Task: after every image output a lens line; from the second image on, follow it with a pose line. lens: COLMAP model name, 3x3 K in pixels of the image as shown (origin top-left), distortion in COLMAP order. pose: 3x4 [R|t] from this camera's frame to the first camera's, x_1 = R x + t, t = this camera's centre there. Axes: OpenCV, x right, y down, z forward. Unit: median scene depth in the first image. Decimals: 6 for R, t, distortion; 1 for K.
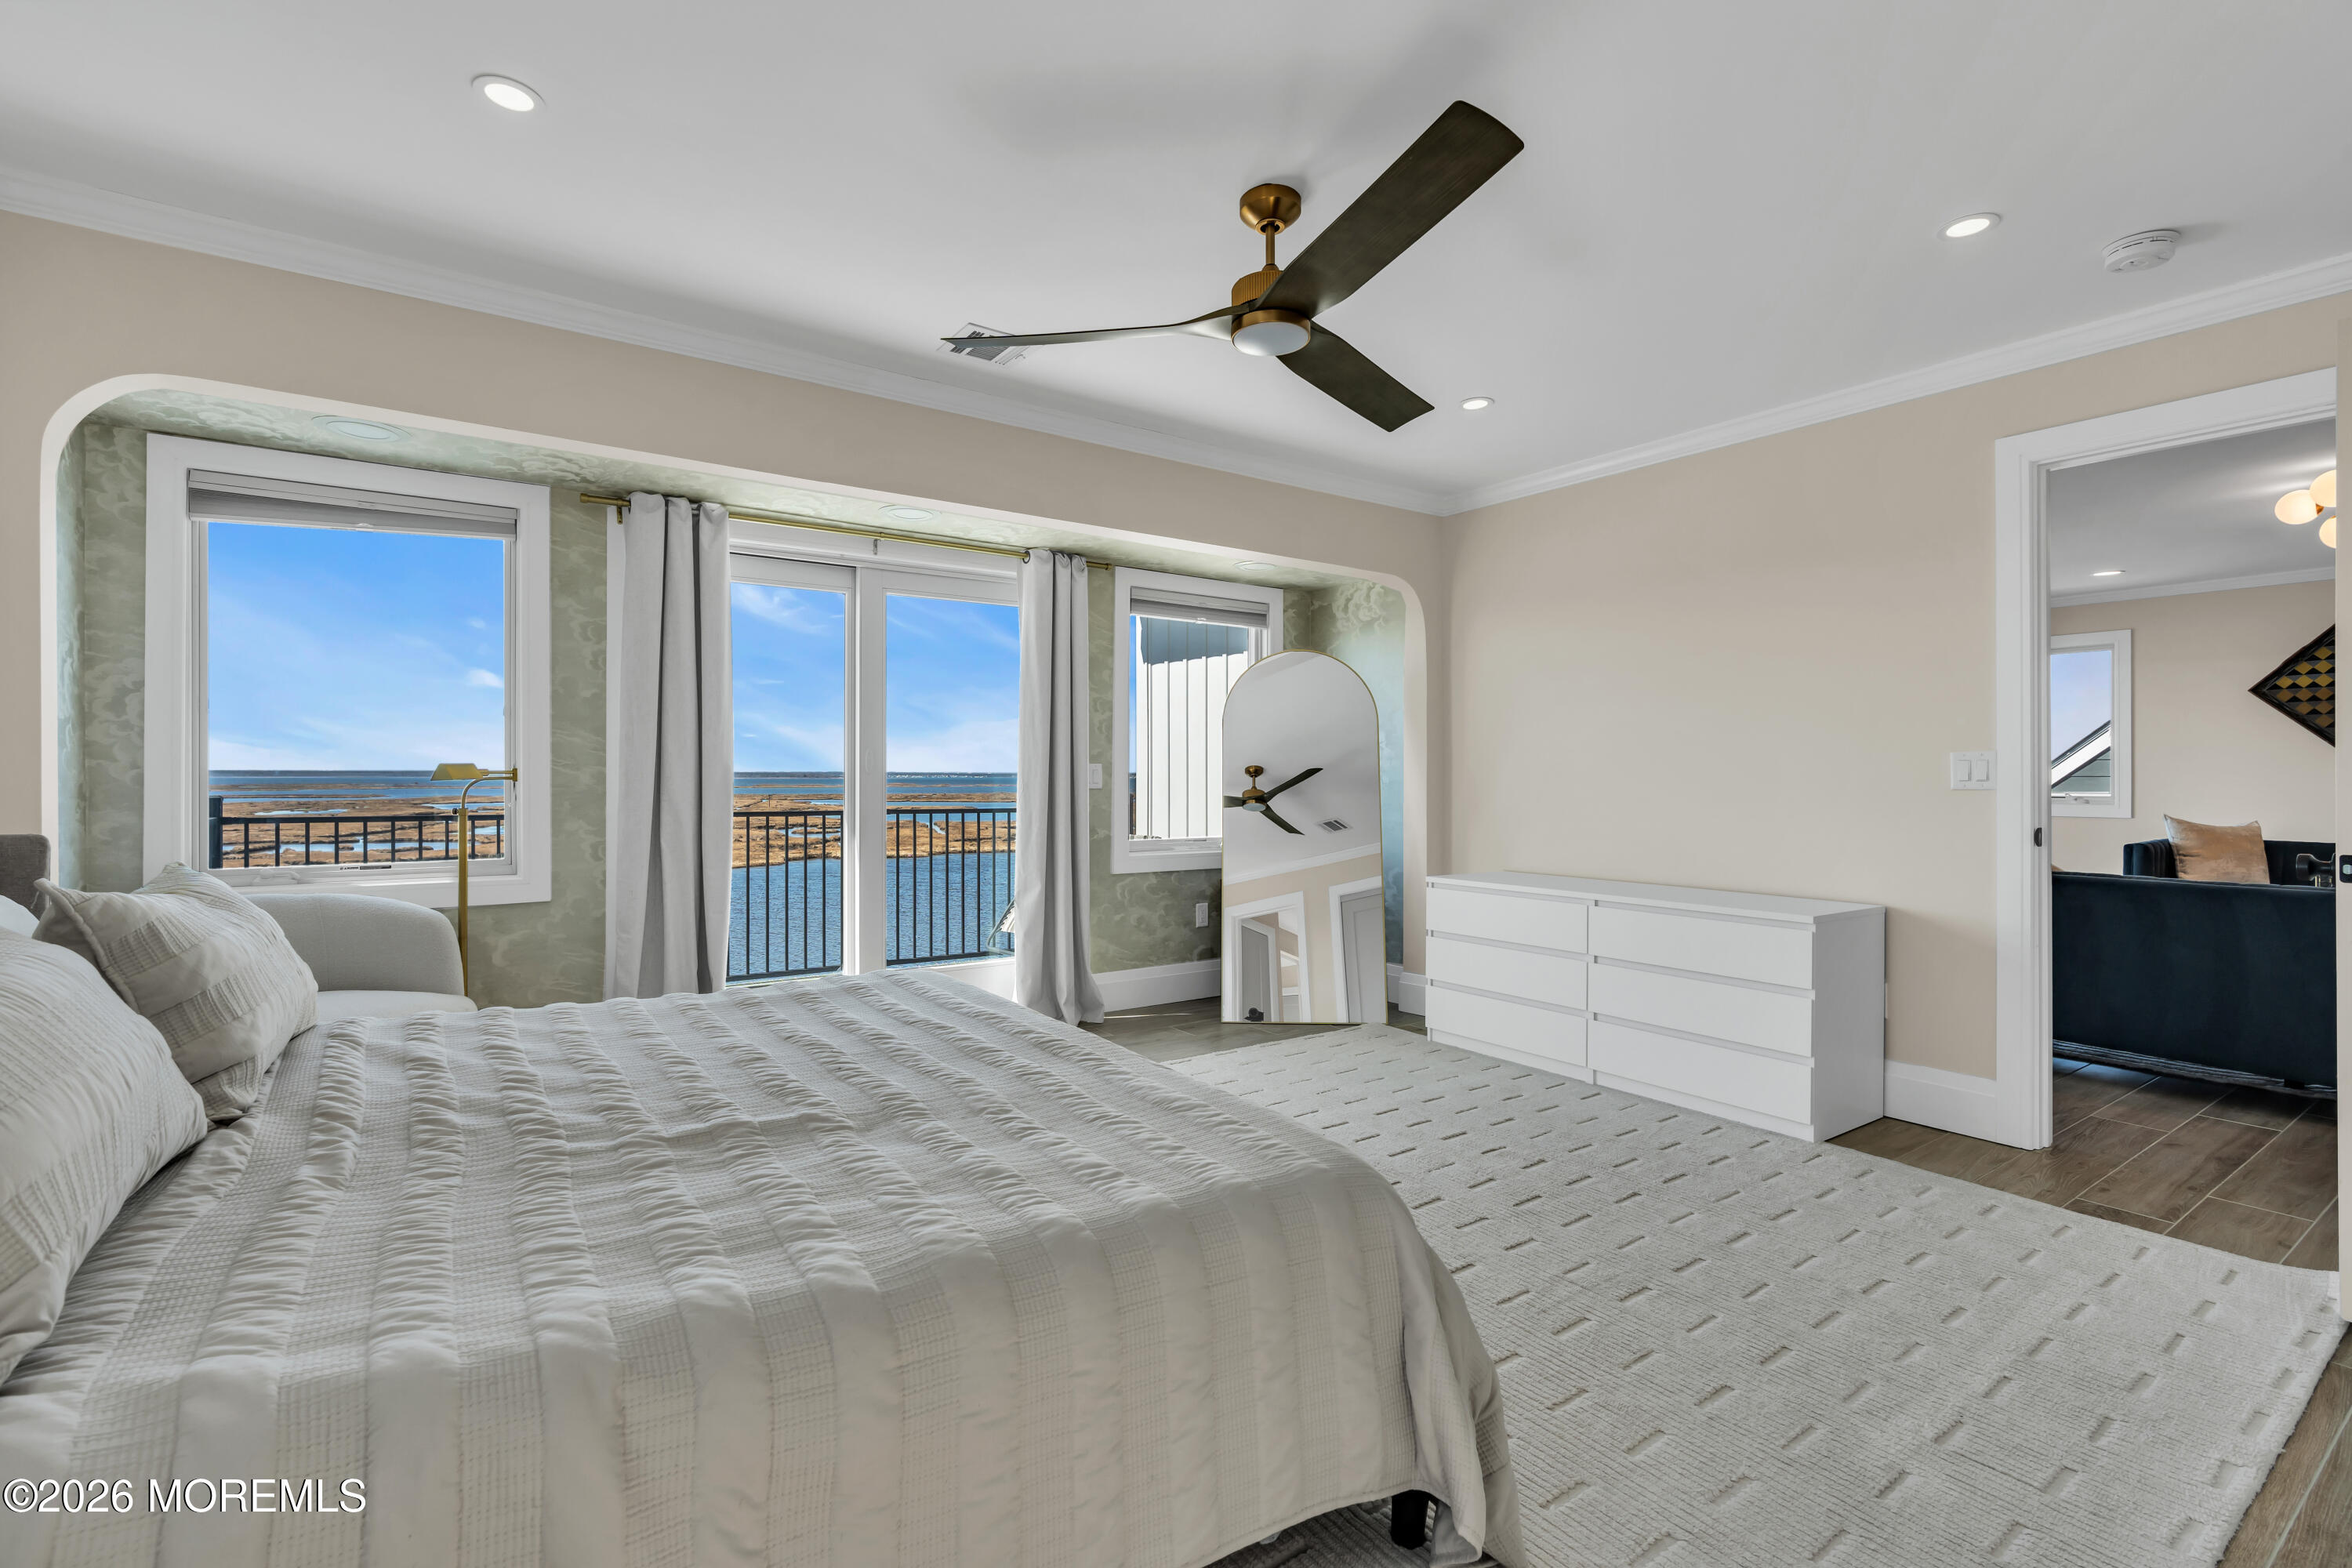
lens RADIAL K [[1053.5, 0, 1159.4], [0, 1053.5, 776.2], [0, 0, 1]] dist [-0.008267, 0.004903]
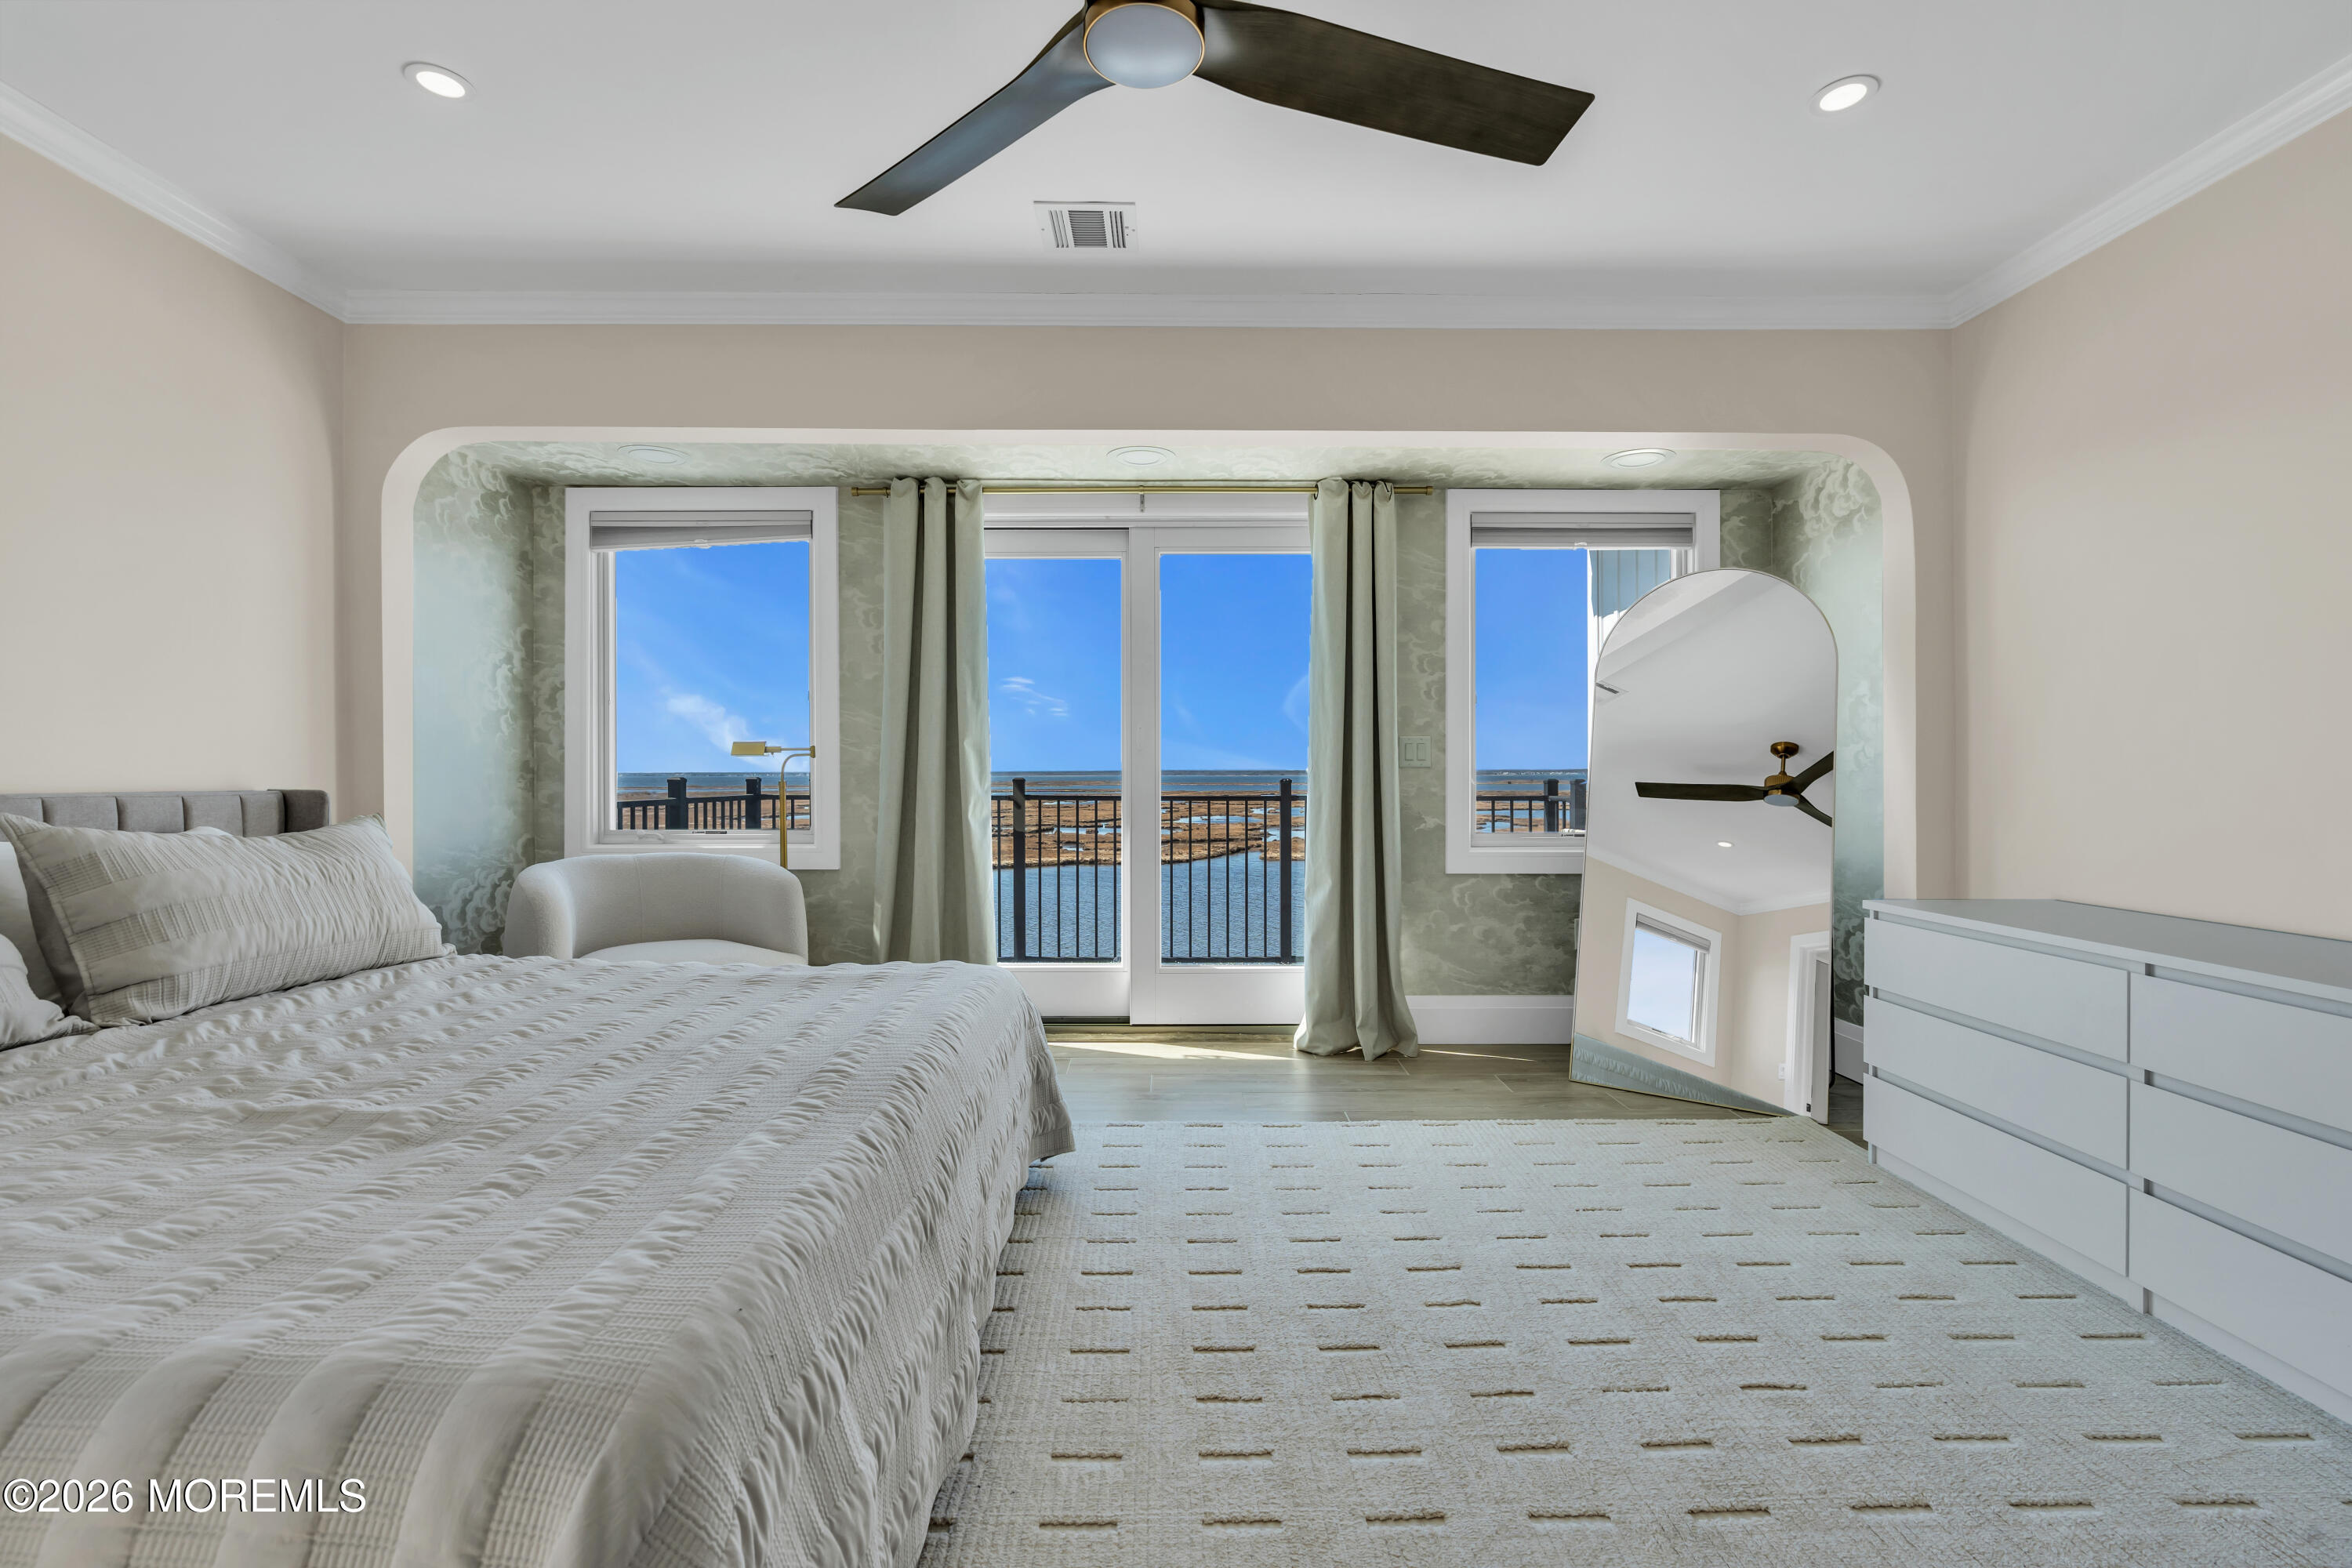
lens RADIAL K [[1053.5, 0, 1114.8], [0, 1053.5, 773.4], [0, 0, 1]] dist [-0.008267, 0.004903]
pose [[0.827894, -0.001925, -0.560881, 0.259514], [0.003082, 0.999995, 0.001118, 0.019517], [0.560875, -0.002654, 0.827896, 0.257125]]
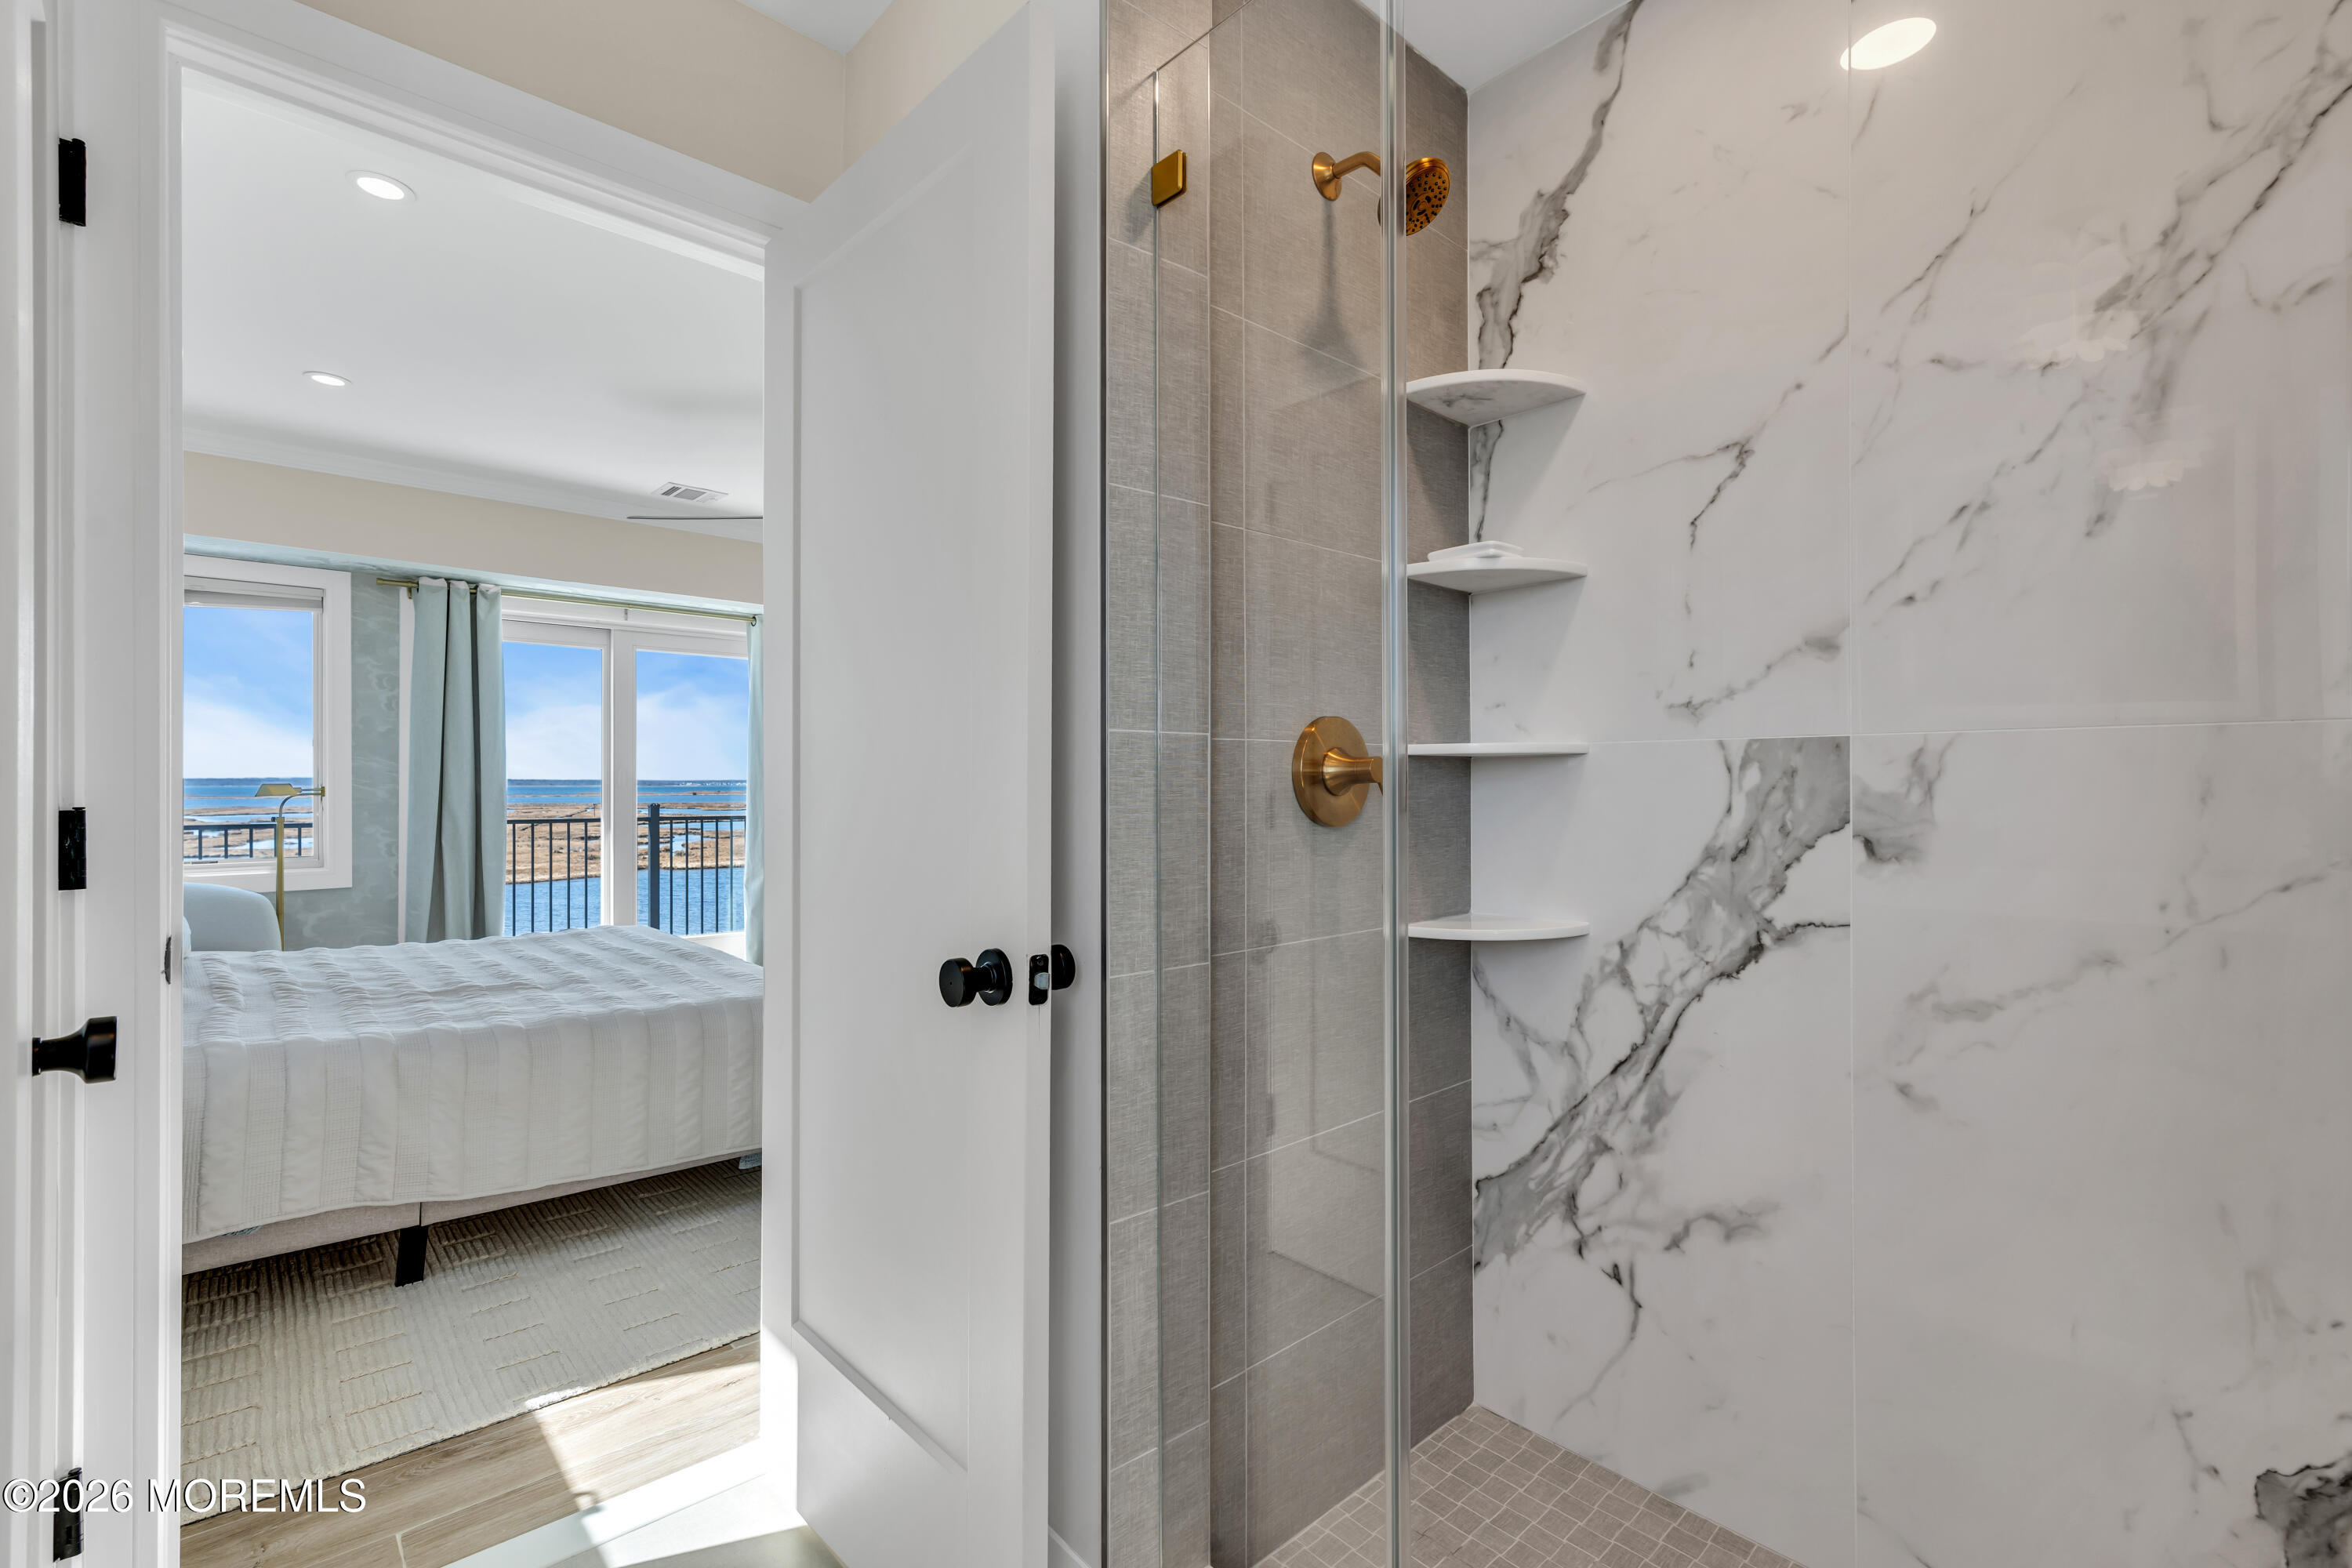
lens RADIAL K [[1053.5, 0, 1177.3], [0, 1053.5, 780.2], [0, 0, 1]] dist [-0.008267, 0.004903]
pose [[0.988981, -0.001419, 0.148035, 0.242059], [0.001791, 0.999996, -0.002380, -0.009792], [-0.148030, 0.002619, 0.988979, -0.442407]]
